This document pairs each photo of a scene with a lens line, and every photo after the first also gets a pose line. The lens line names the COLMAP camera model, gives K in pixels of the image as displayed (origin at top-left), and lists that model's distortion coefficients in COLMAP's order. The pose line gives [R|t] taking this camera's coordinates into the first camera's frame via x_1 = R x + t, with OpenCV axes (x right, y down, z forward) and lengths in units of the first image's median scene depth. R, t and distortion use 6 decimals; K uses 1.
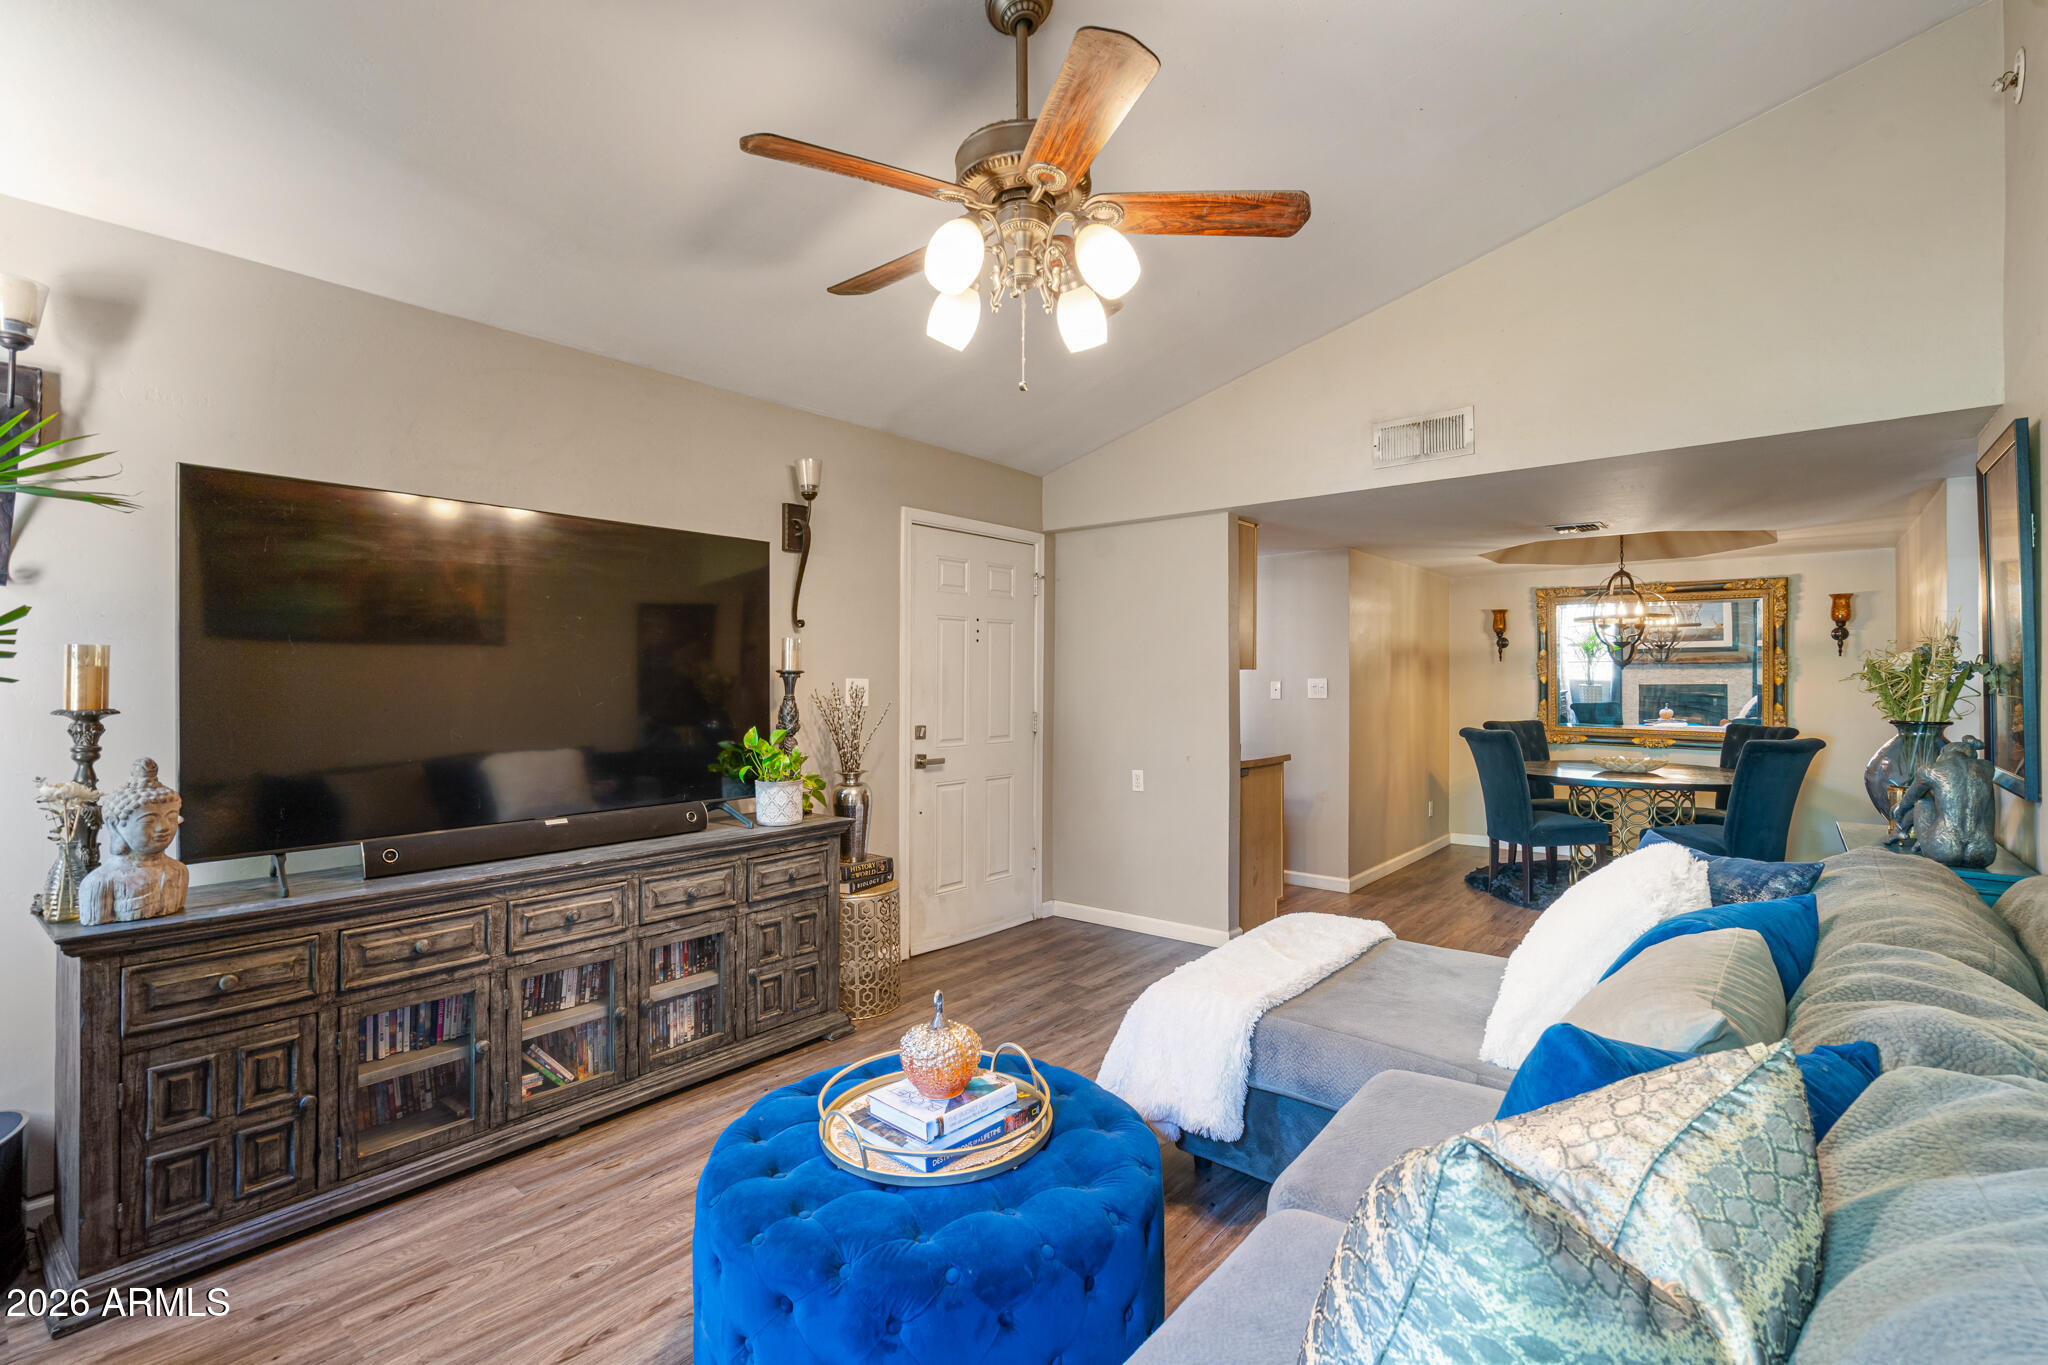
lens RADIAL K [[950.5, 0, 1019.8], [0, 950.5, 652.4], [0, 0, 1]] dist [0.001267, 0.000034]
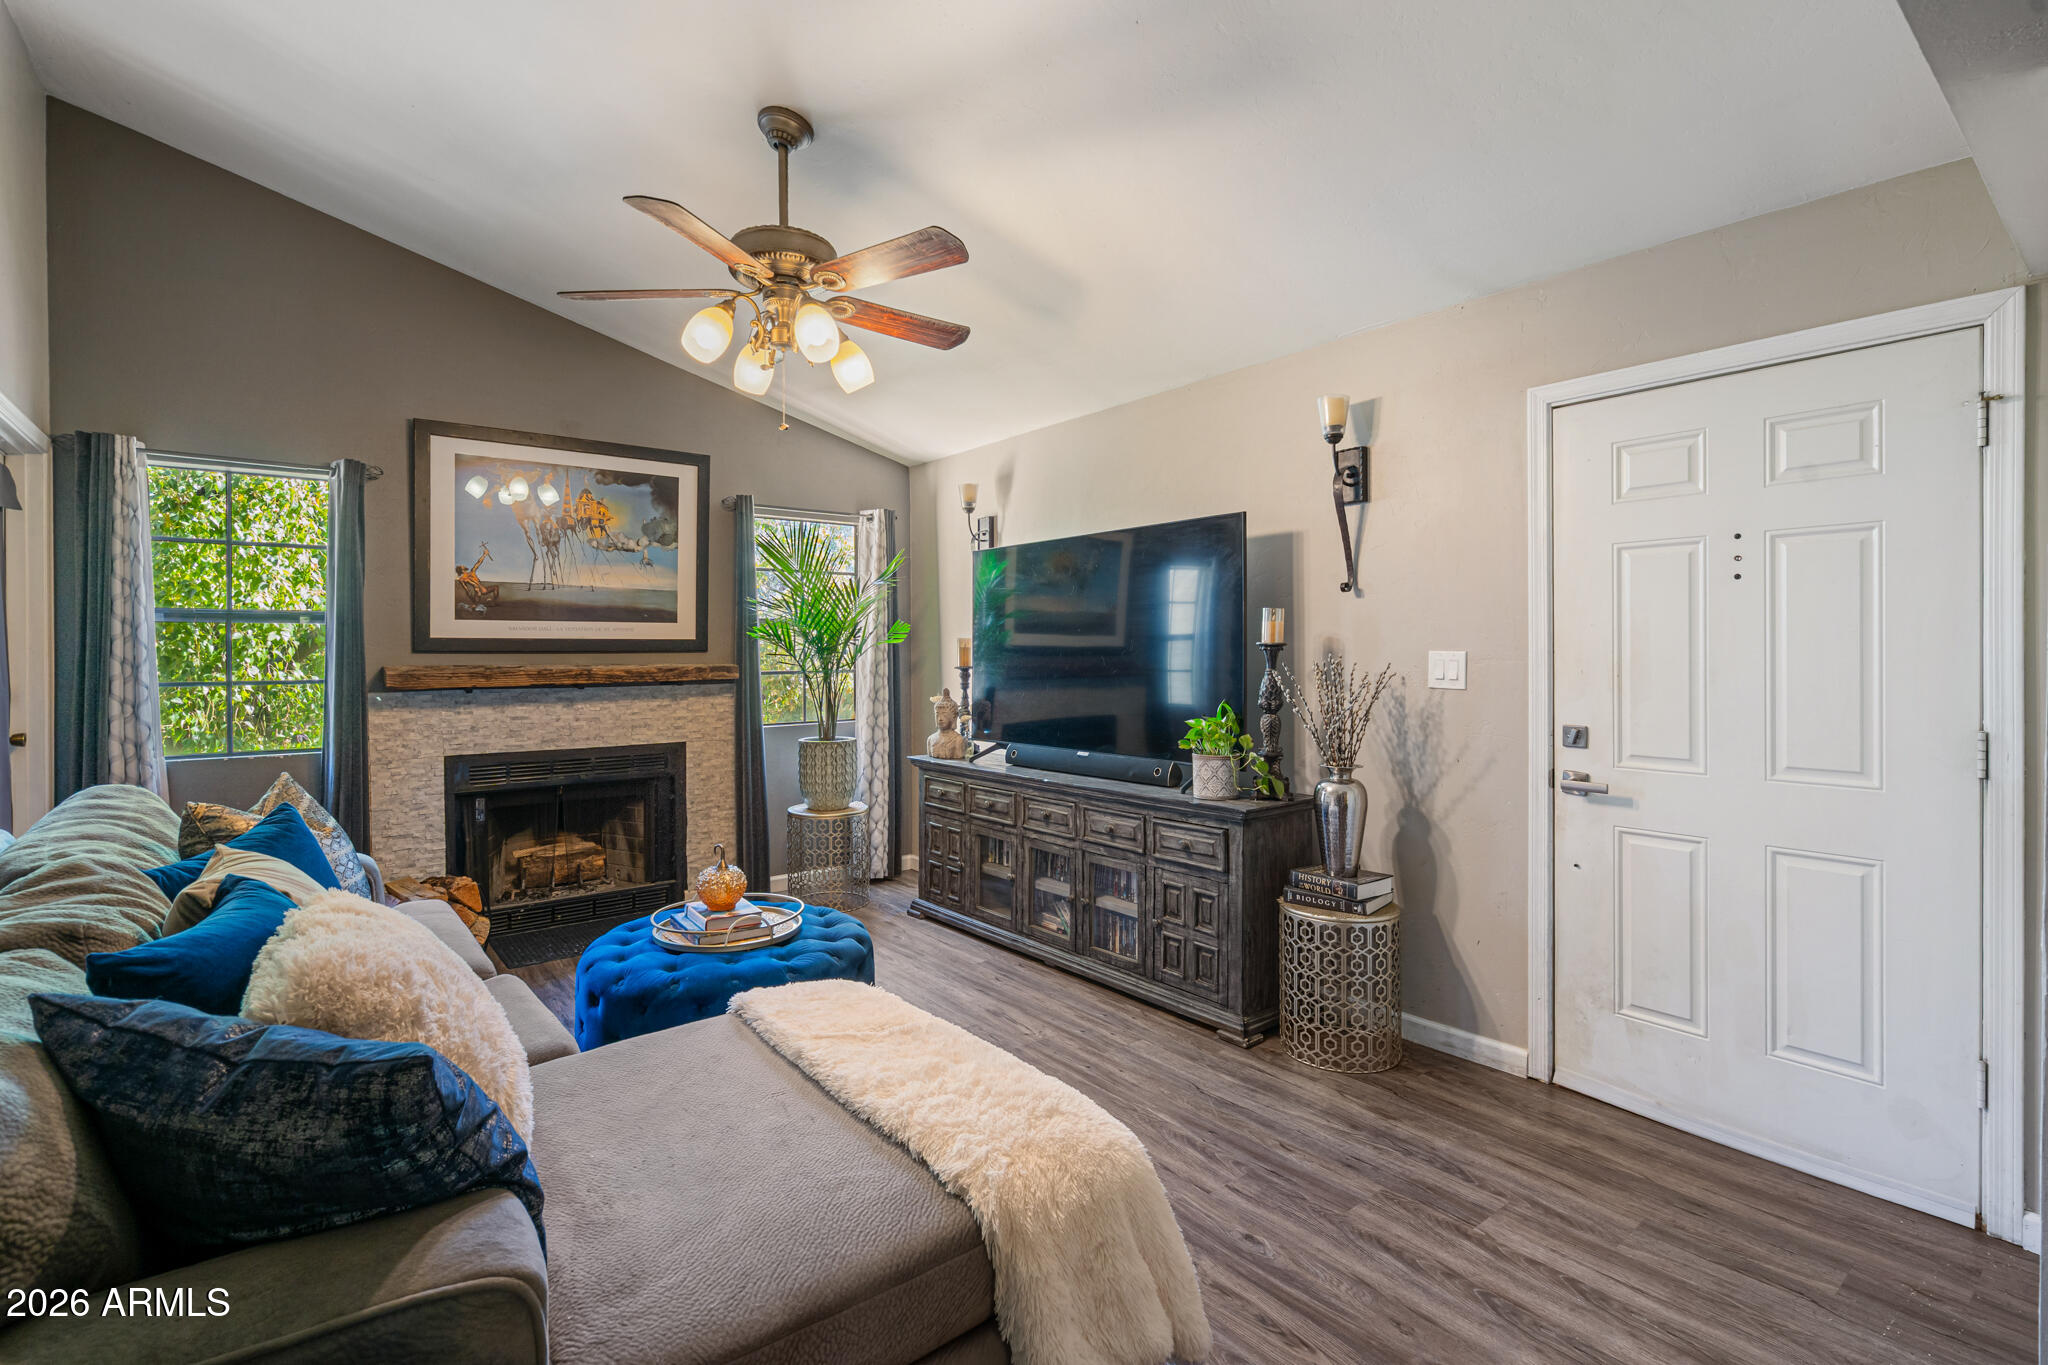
lens RADIAL K [[950.5, 0, 1019.8], [0, 950.5, 652.4], [0, 0, 1]] dist [0.001267, 0.000034]
pose [[-0.214006, -0.000032, -0.976832, 0.799544], [0.027003, 0.999618, -0.005949, 0.031095], [0.976459, -0.027651, -0.213923, 1.076164]]
